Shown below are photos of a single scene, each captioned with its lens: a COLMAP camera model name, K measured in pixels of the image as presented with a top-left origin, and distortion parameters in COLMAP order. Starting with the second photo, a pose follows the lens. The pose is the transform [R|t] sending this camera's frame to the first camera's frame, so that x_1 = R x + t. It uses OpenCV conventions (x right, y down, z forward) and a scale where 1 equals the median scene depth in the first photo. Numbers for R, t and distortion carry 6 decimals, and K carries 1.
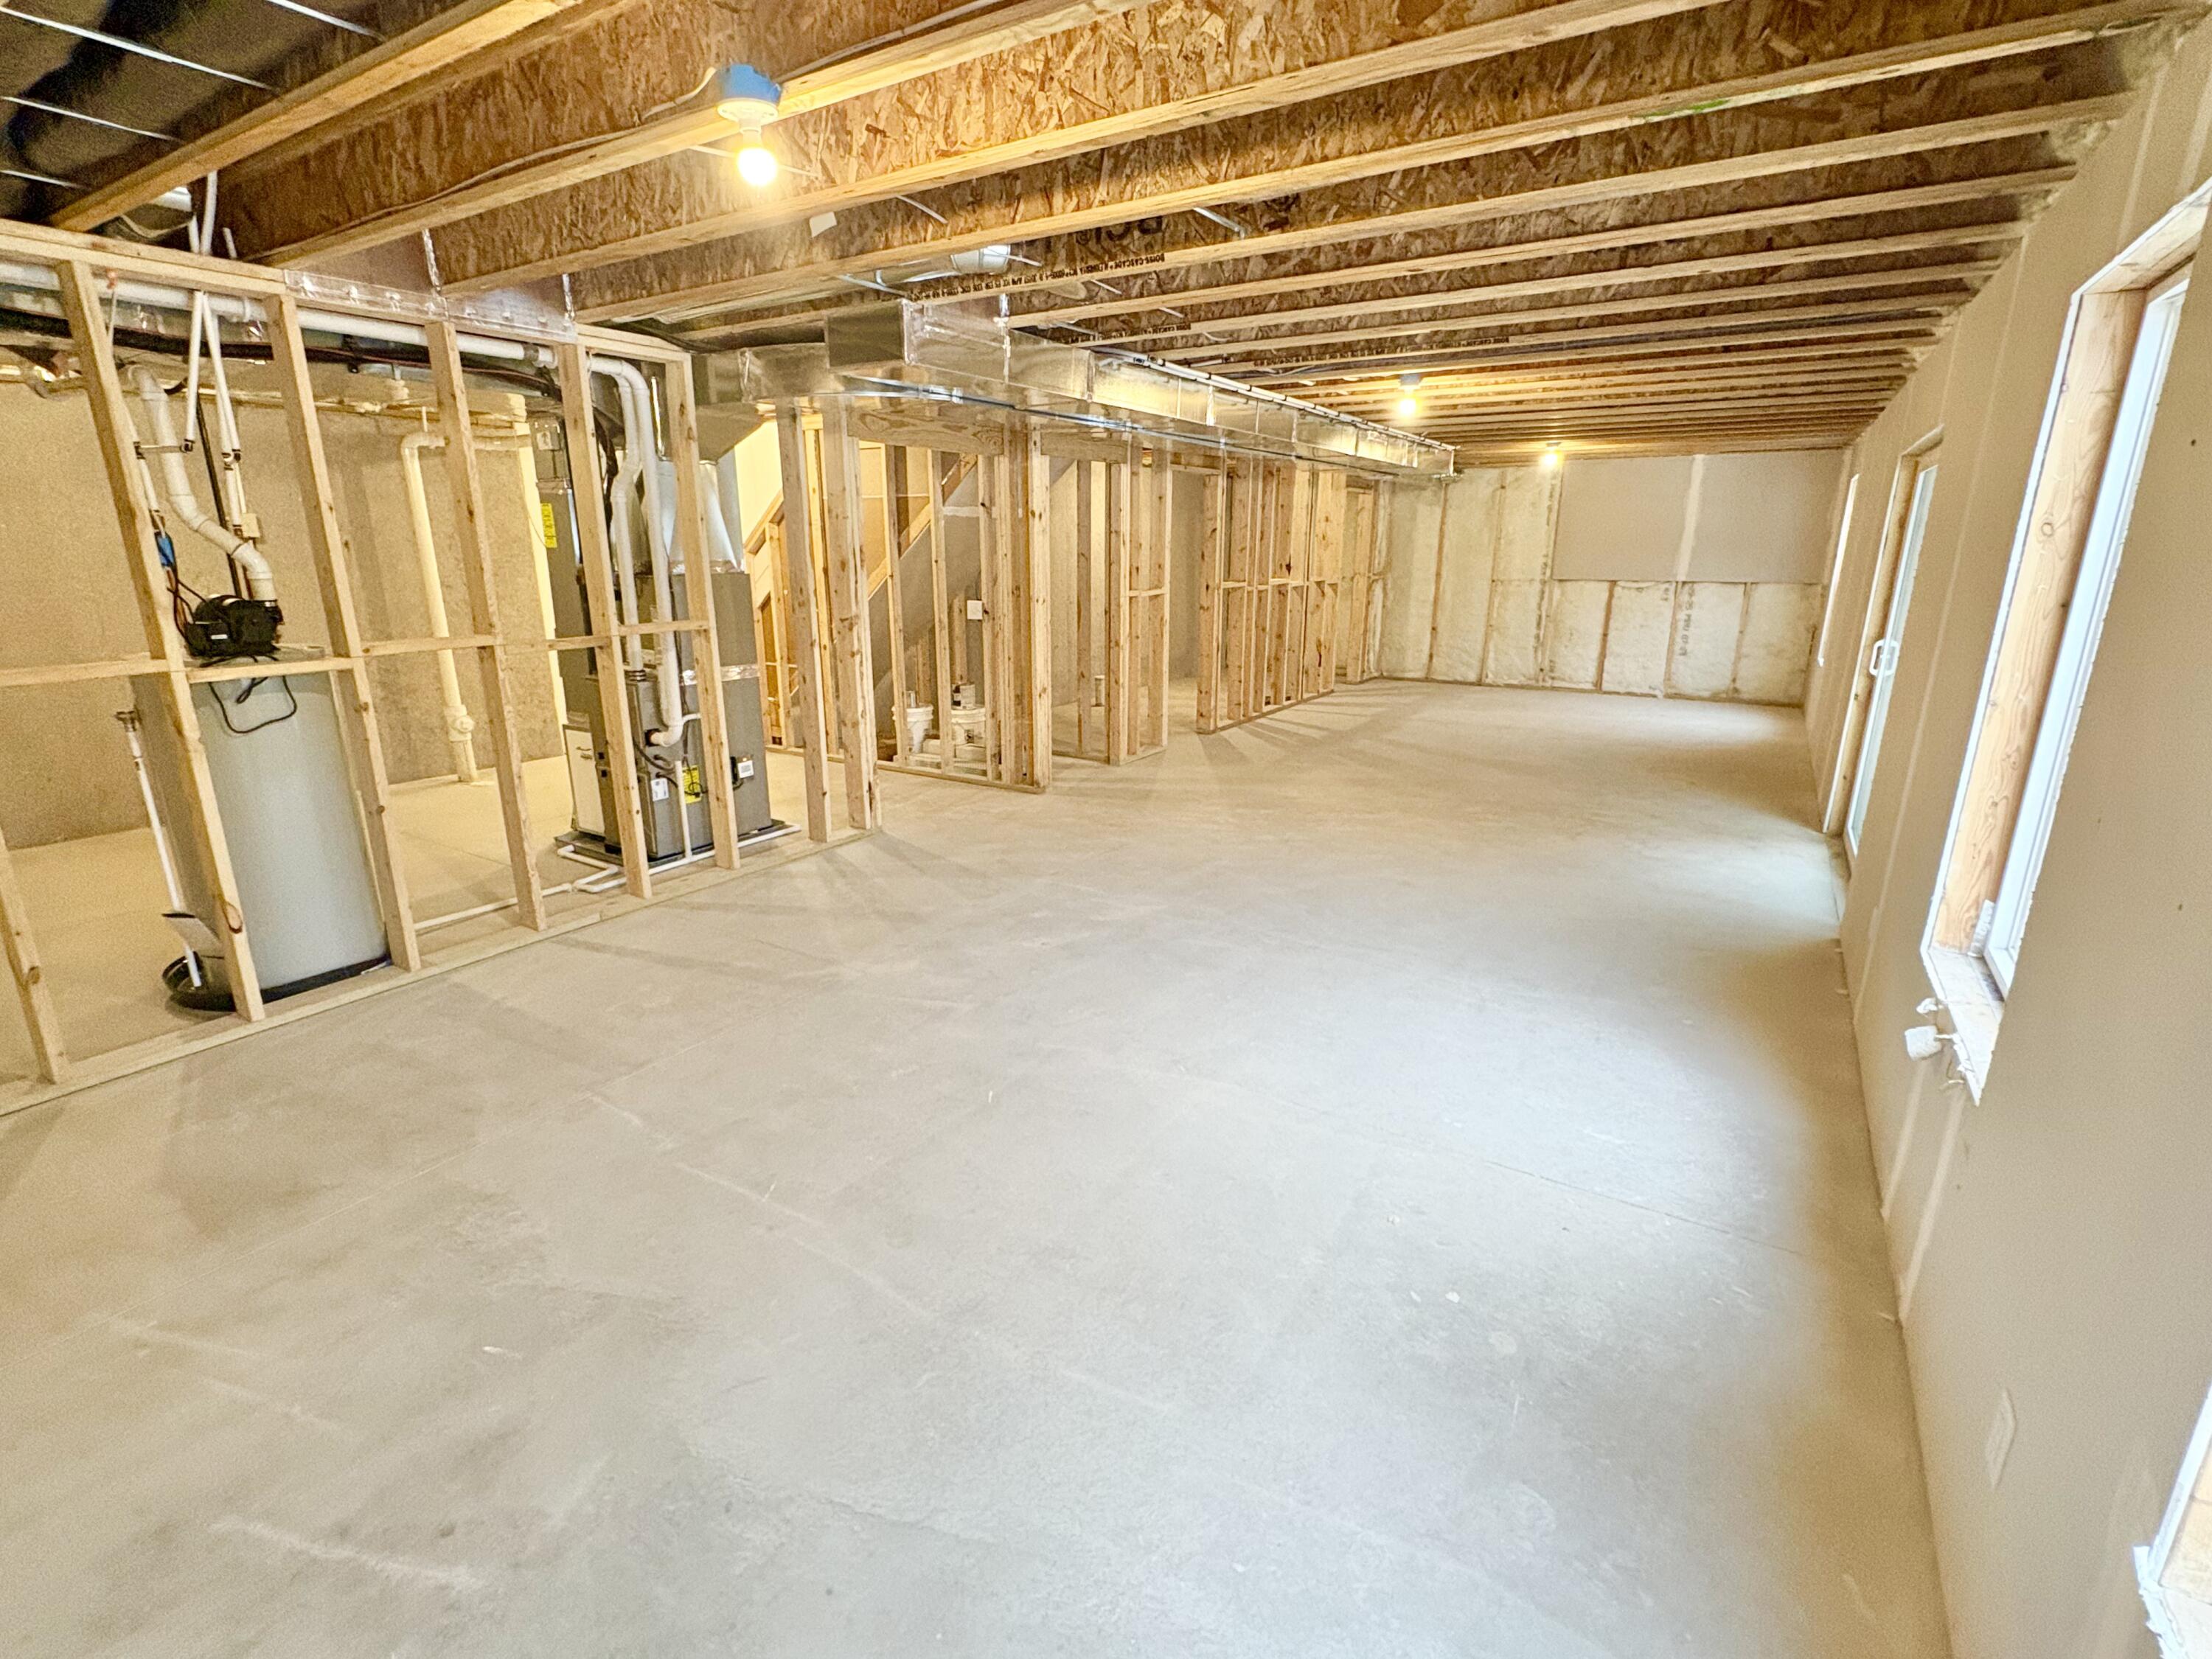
lens RADIAL K [[1023.3, 0, 1106.0], [0, 1023.3, 829.5], [0, 0, 1]] dist [-0.001445, 0.000395]
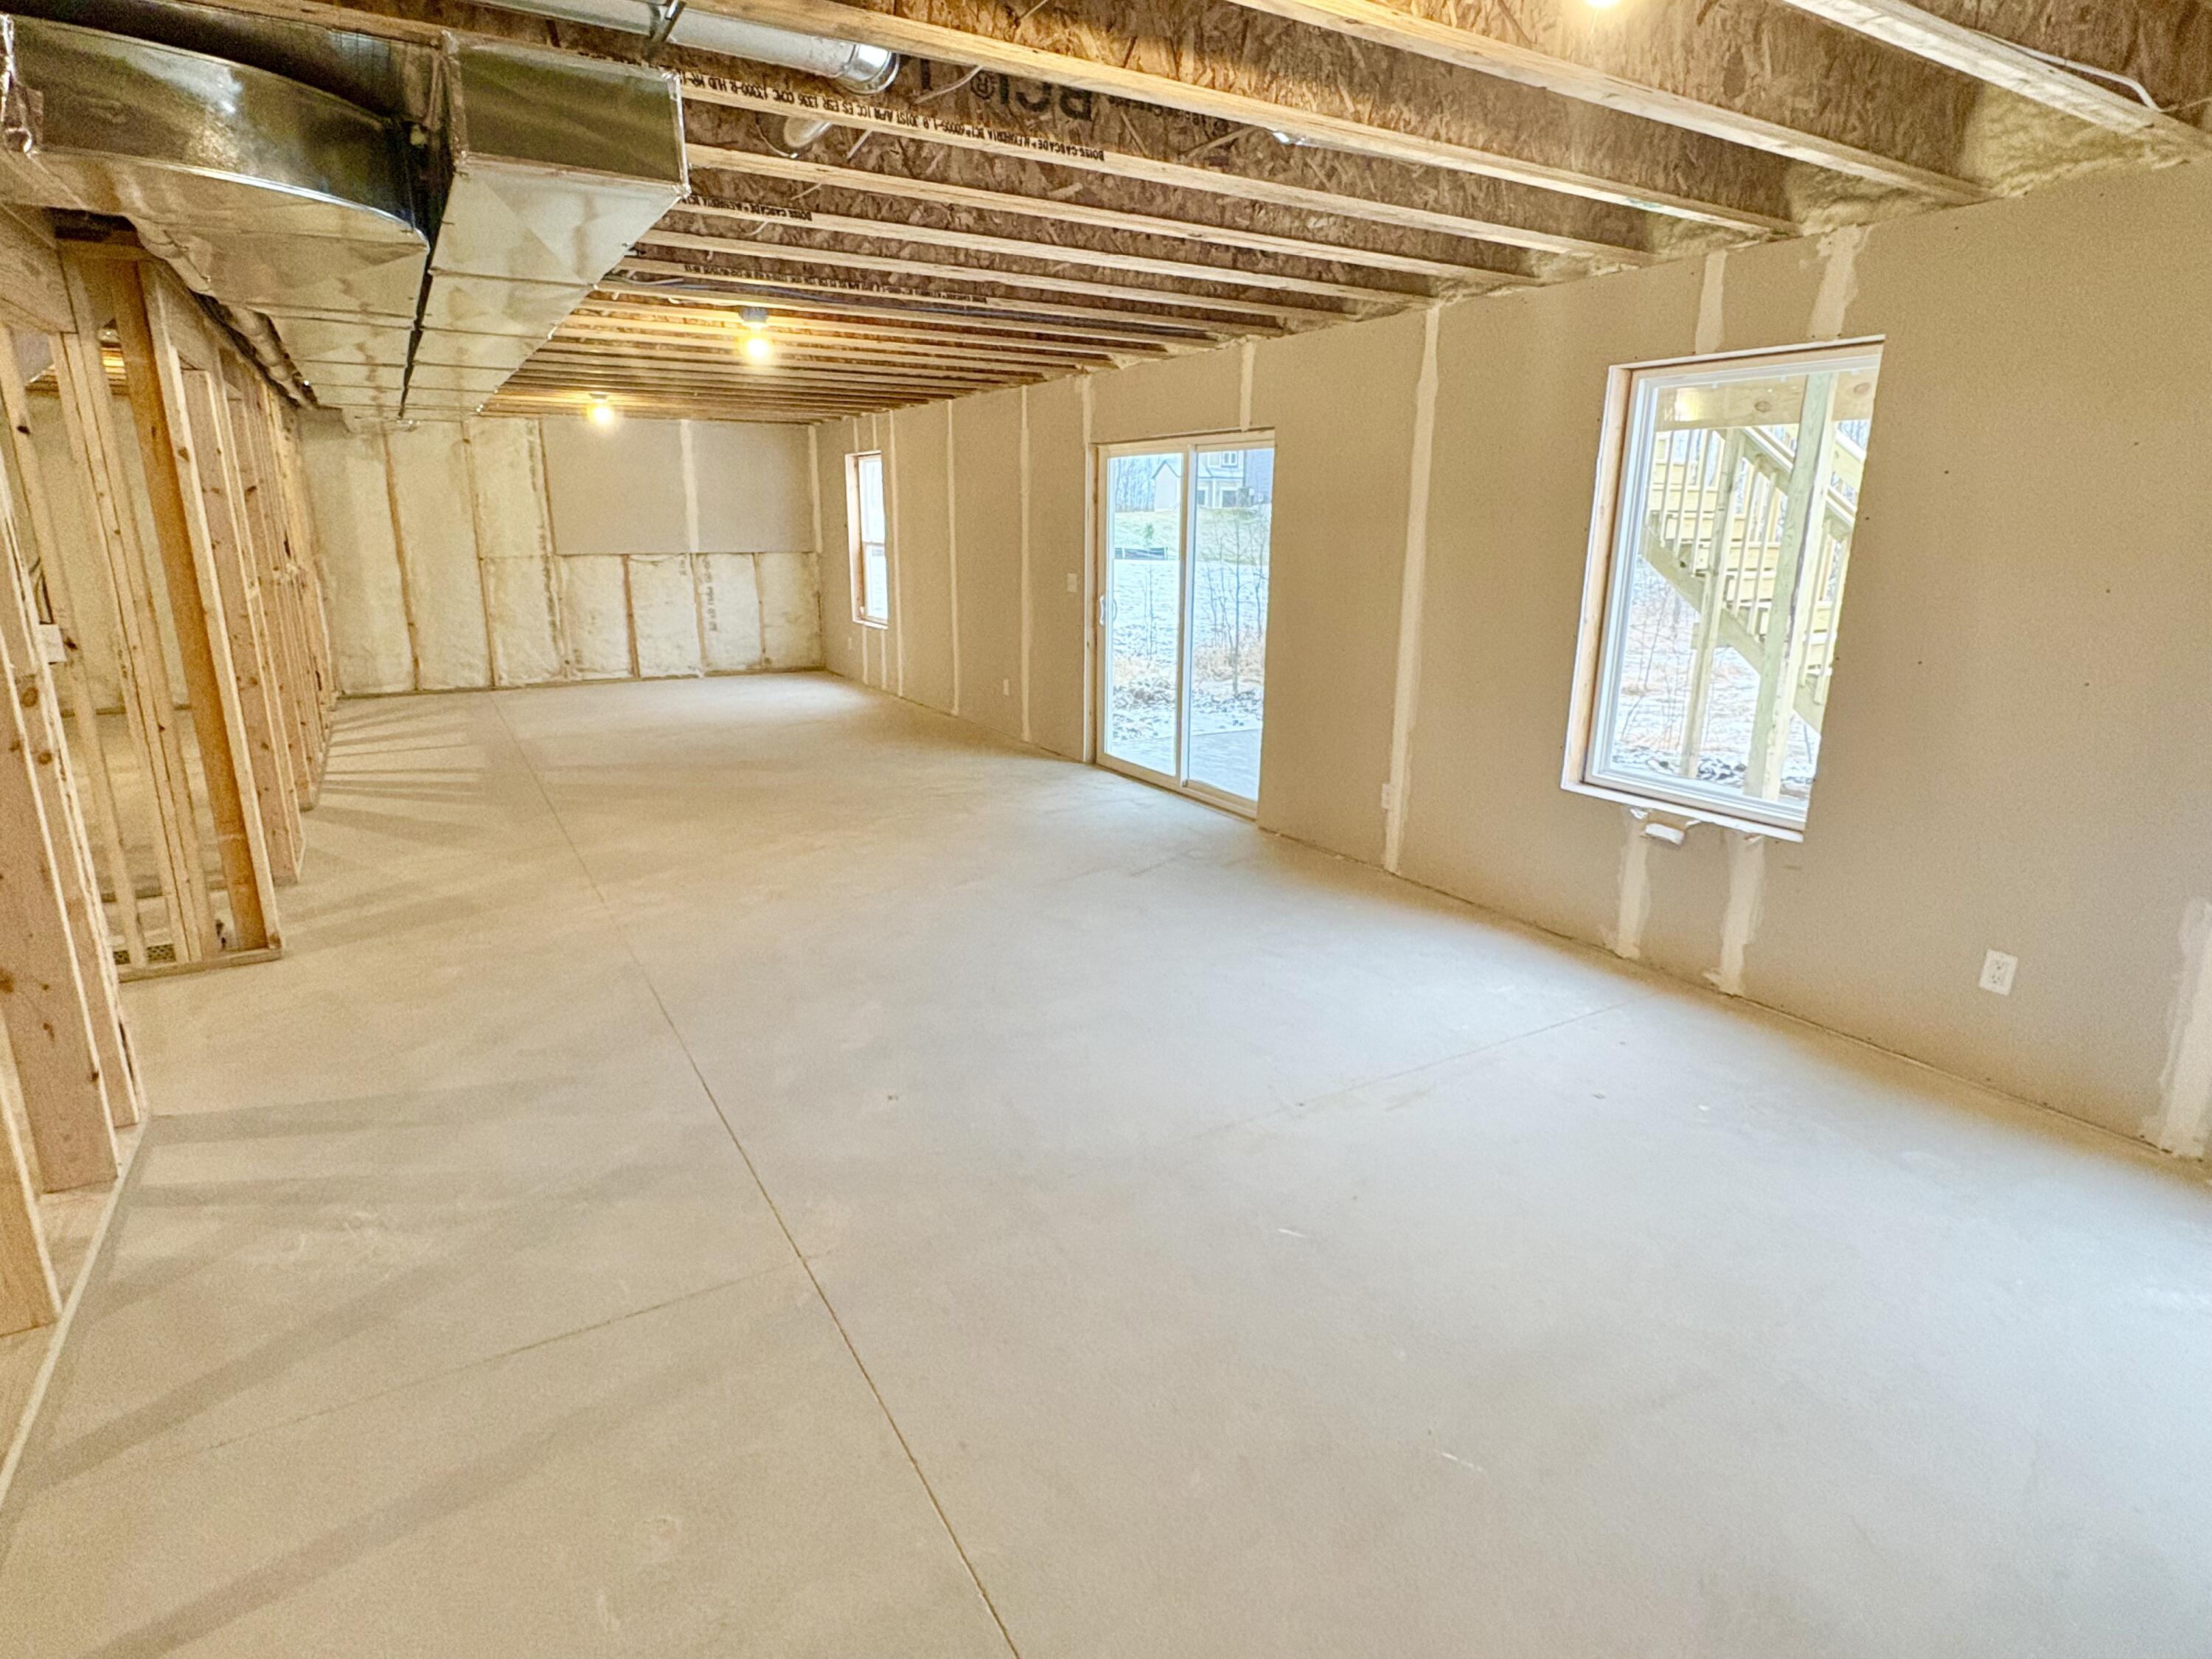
lens RADIAL K [[1160.6, 0, 1106.0], [0, 1160.6, 829.5], [0, 0, 1]] dist [-0.002645, 0.000275]
pose [[0.453926, -0.230247, 0.860777, -0.427553], [0.234004, 0.962933, 0.134171, -0.090538], [-0.859764, 0.140521, 0.490979, 0.322532]]
